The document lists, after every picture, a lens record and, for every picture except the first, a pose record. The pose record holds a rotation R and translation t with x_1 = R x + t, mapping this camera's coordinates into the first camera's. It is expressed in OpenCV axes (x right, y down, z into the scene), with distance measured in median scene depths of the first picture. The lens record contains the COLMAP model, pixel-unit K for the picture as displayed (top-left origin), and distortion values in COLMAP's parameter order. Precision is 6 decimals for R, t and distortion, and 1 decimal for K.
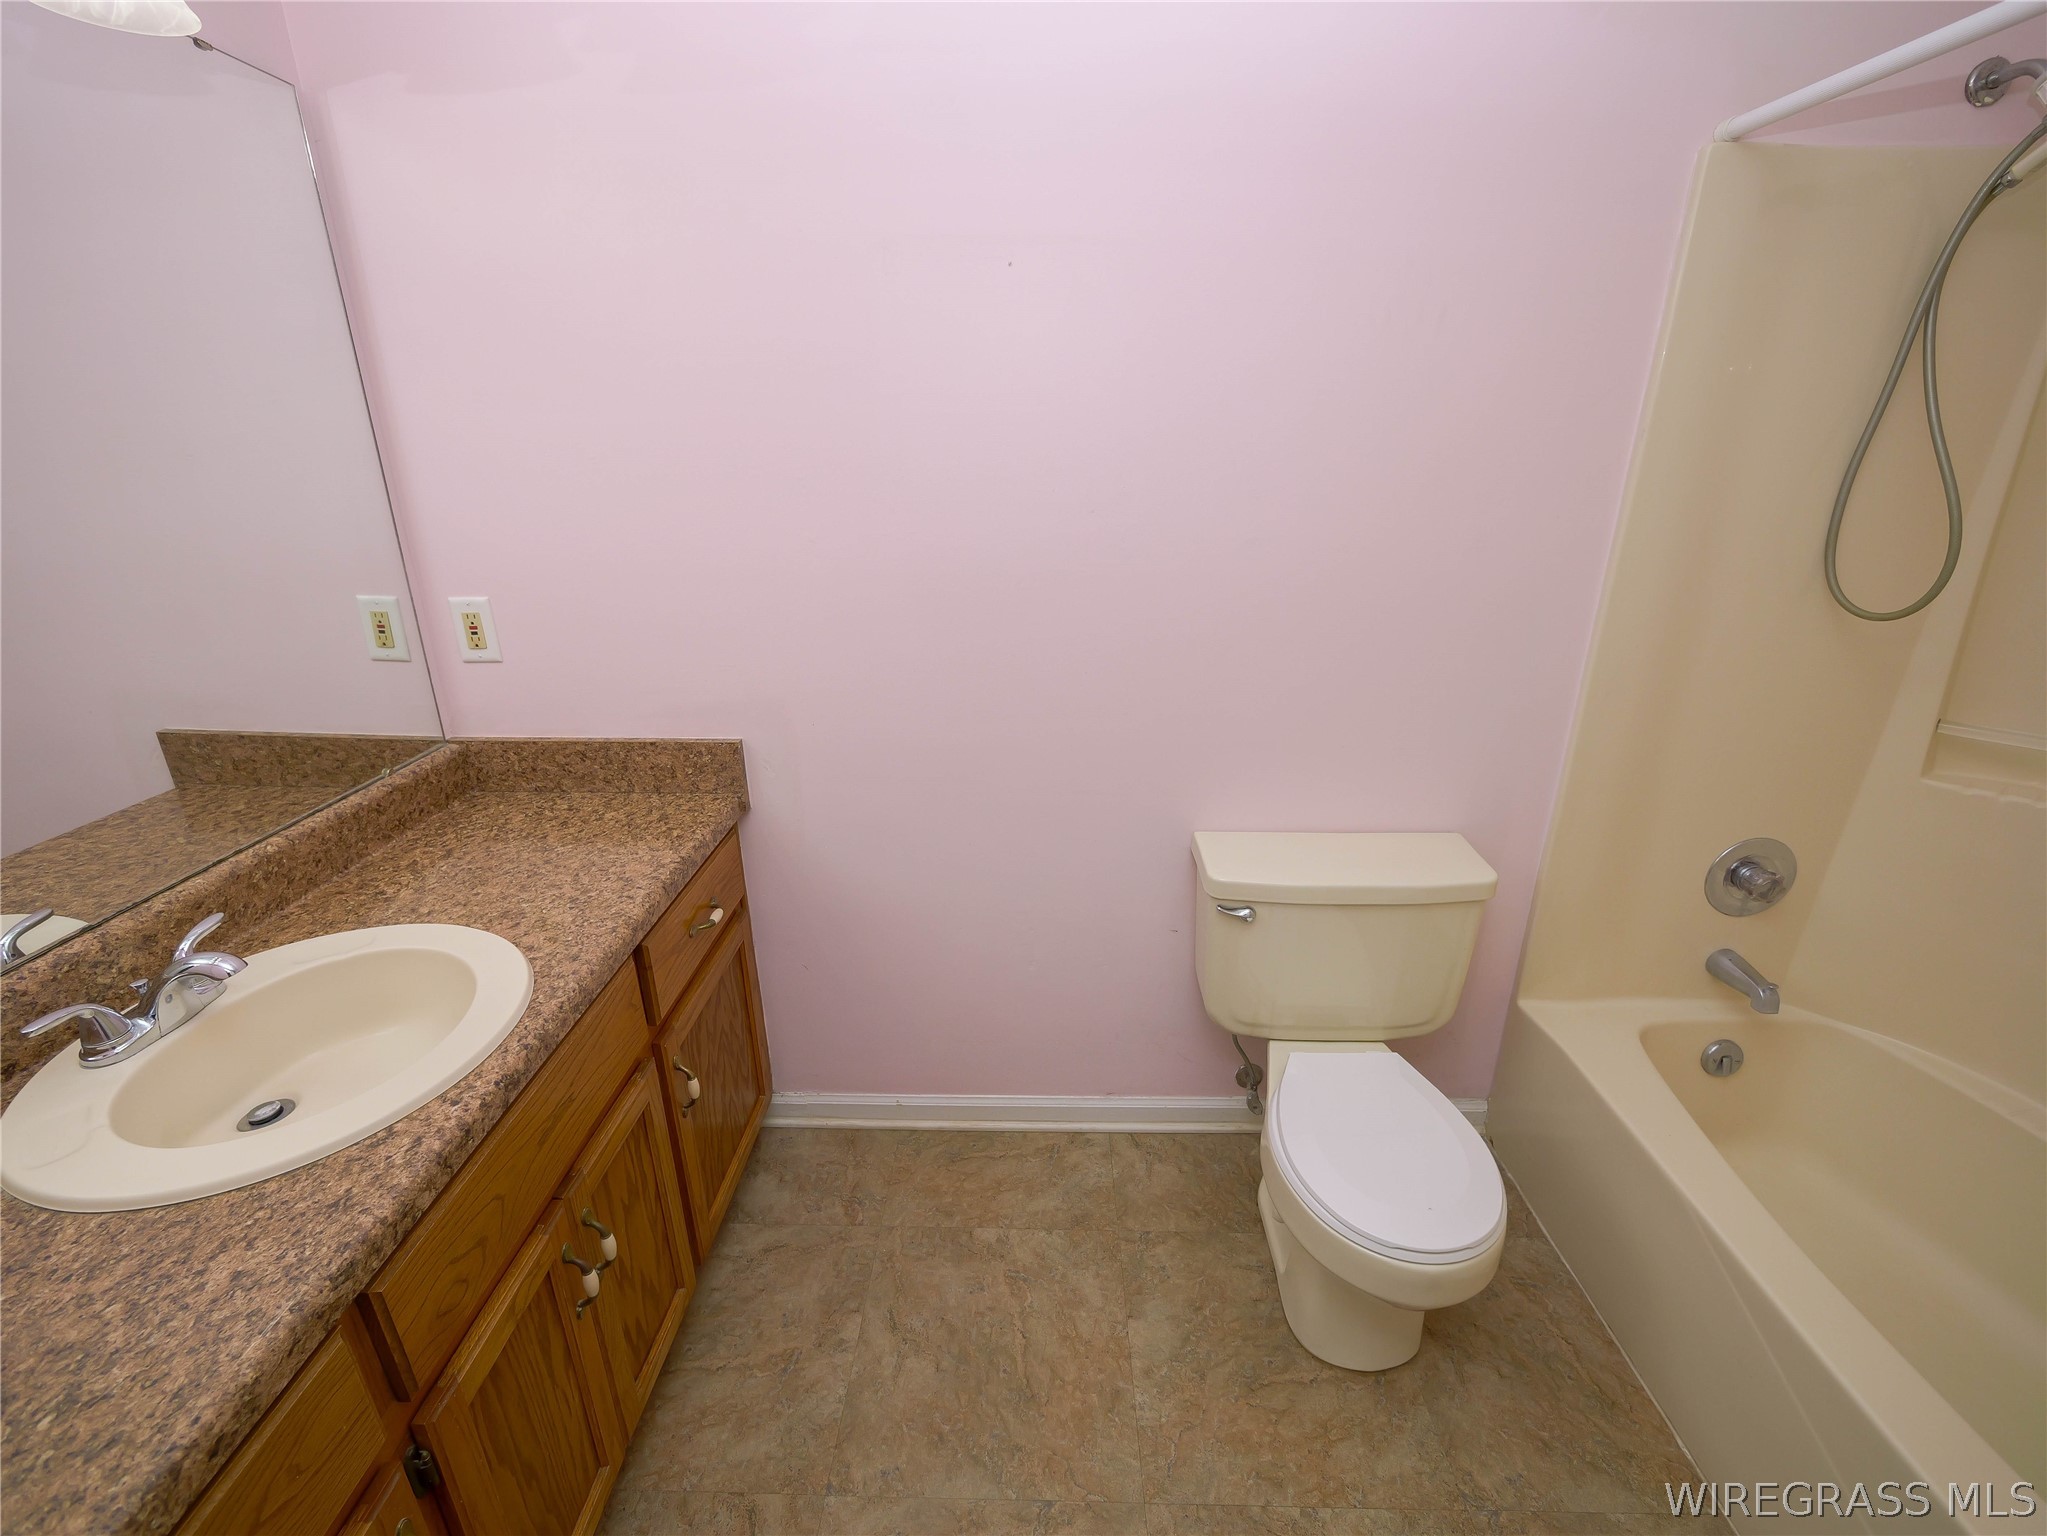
lens RADIAL K [[858.1, 0, 1032.6], [0, 858.1, 758.0], [0, 0, 1]] dist [-0.007776, 0.000336]
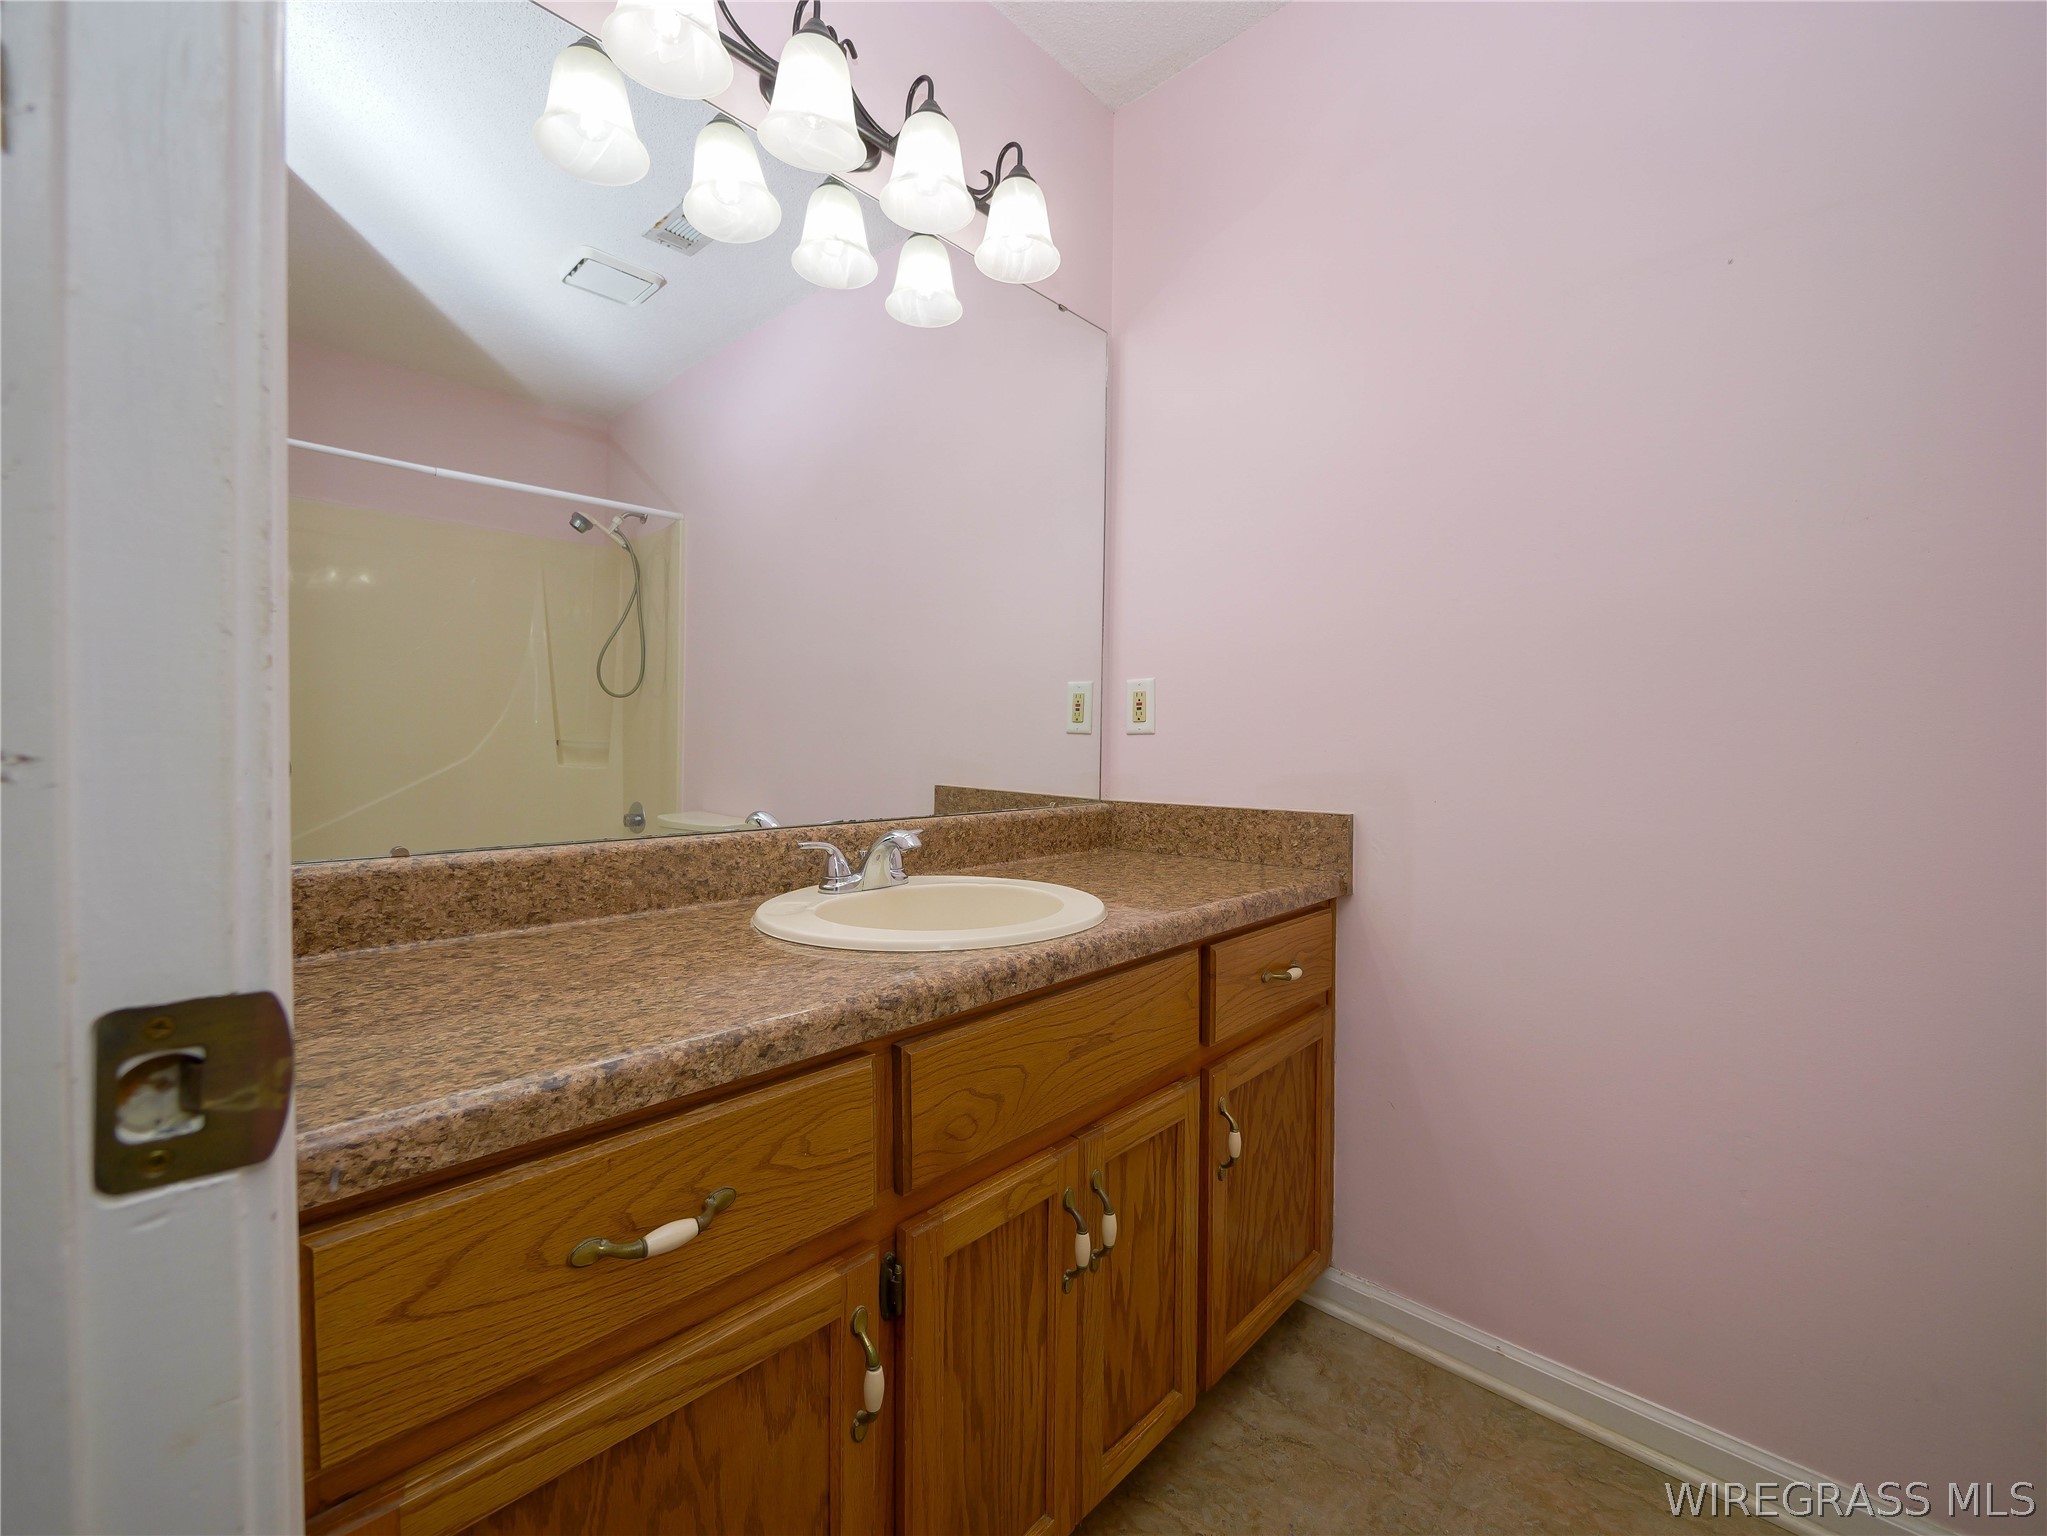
lens RADIAL K [[858.1, 0, 1032.6], [0, 858.1, 758.0], [0, 0, 1]] dist [-0.007776, 0.000336]
pose [[0.742669, 0.015785, -0.669473, 0.029047], [-0.234354, 0.942631, -0.237751, 0.240951], [0.627313, 0.333463, 0.703762, 0.106072]]
